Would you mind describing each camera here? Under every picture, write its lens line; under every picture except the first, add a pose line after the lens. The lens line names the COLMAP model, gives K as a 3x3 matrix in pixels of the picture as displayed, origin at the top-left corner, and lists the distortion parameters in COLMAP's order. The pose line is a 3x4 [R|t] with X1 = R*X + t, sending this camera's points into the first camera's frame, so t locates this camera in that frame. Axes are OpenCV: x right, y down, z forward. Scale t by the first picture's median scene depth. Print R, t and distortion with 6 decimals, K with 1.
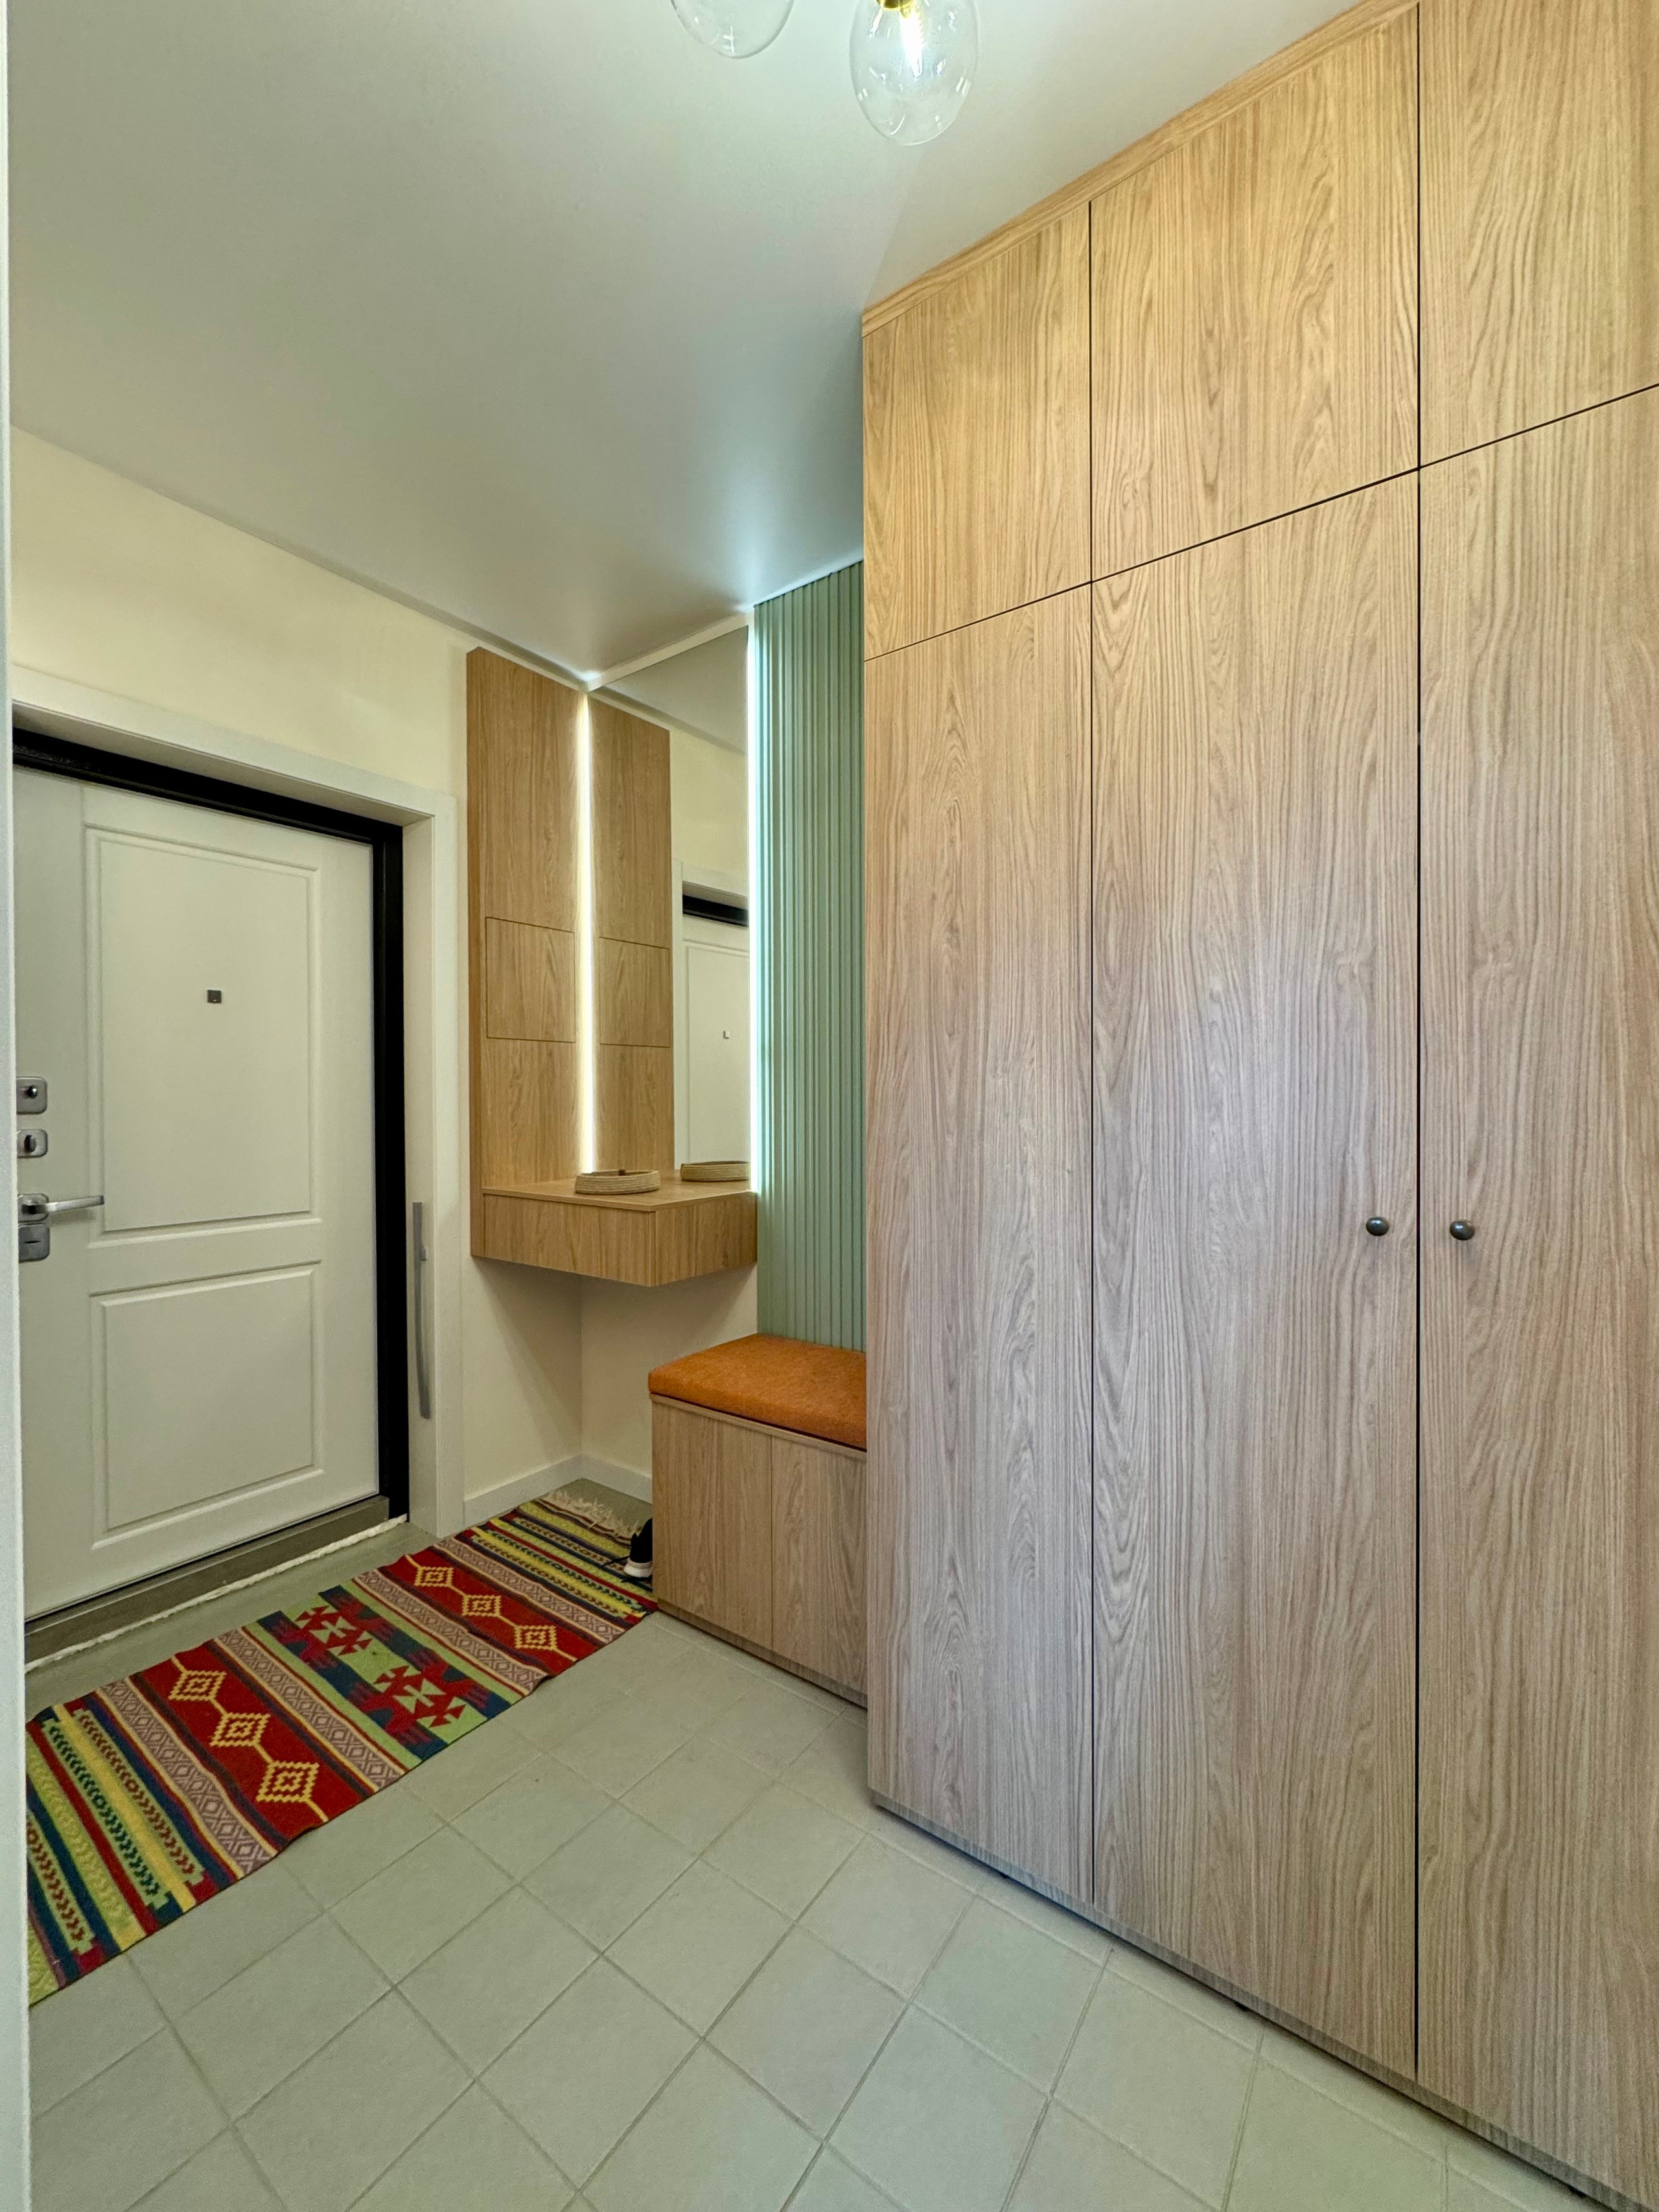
lens RADIAL K [[871.4, 0, 799.6], [0, 871.4, 1102.3], [0, 0, 1]] dist [-0.006573, 0.001777]
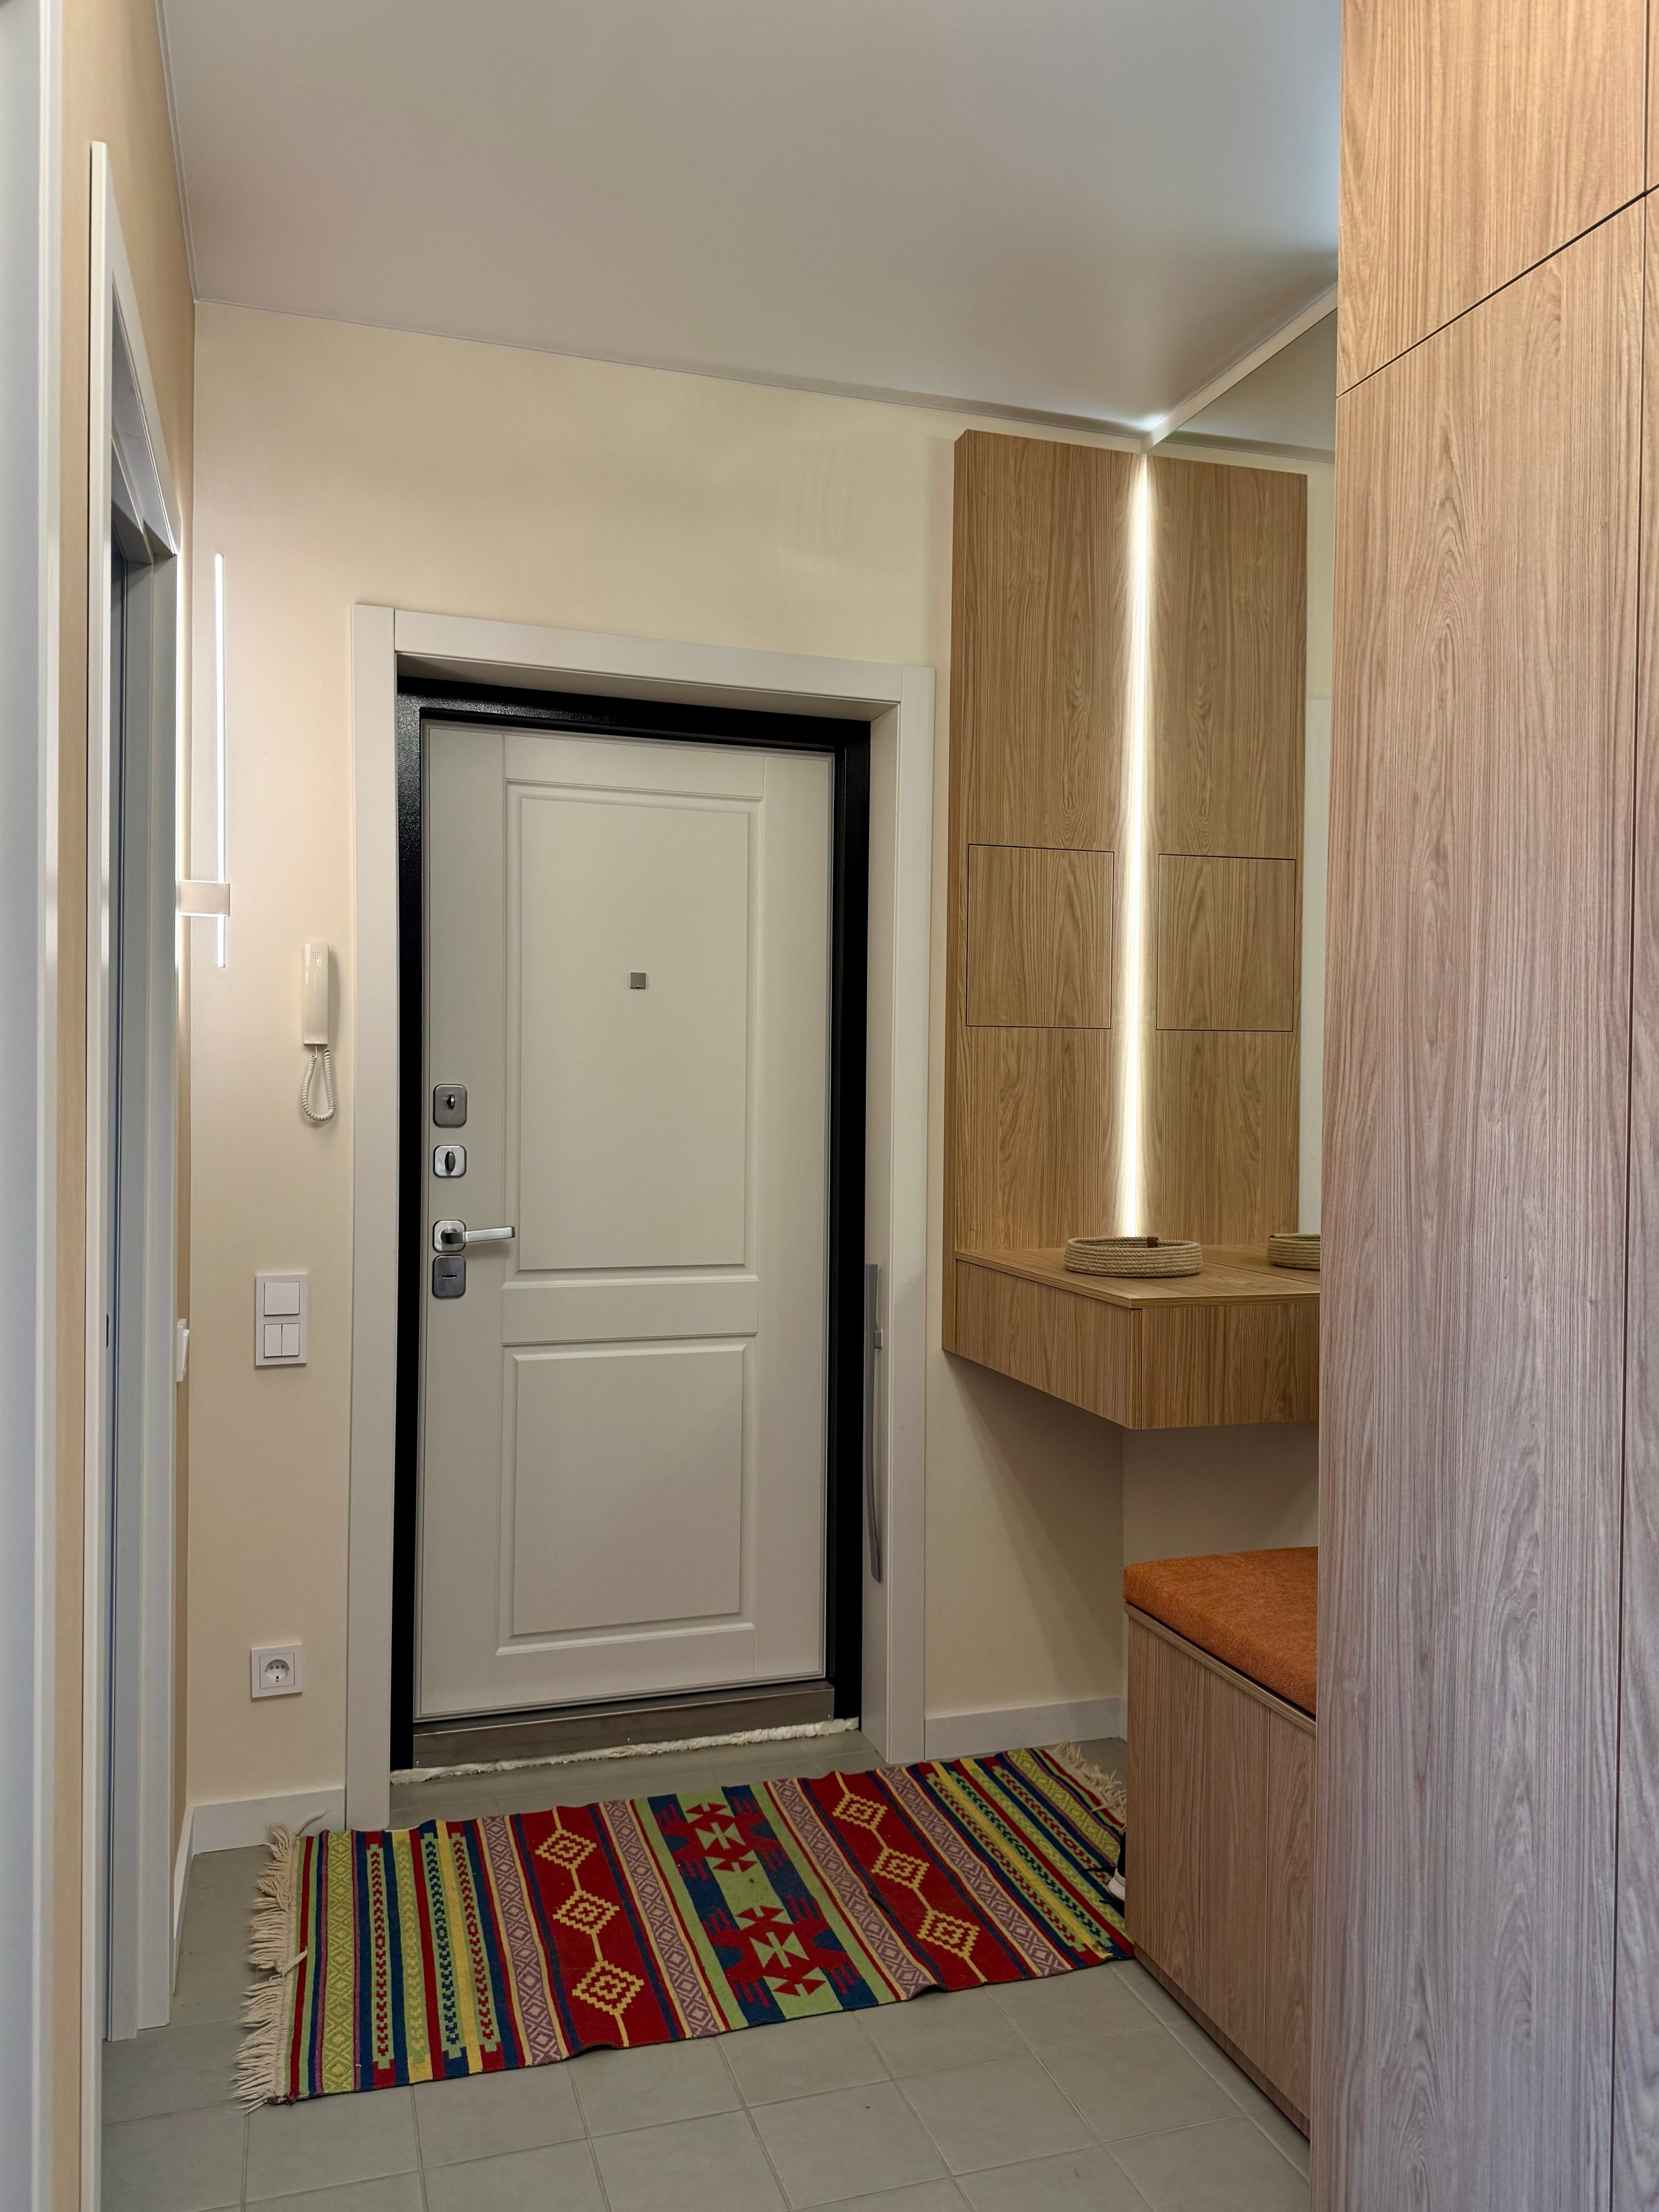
lens RADIAL K [[1545.0, 0, 774.8], [0, 1545.0, 1108.3], [0, 0, 1]] dist [0.038588, -0.044348]
pose [[0.807365, 0.018488, -0.589763, 0.427640], [-0.017000, 0.999823, 0.008070, -0.035787], [0.589808, 0.003511, 0.807536, -0.068008]]
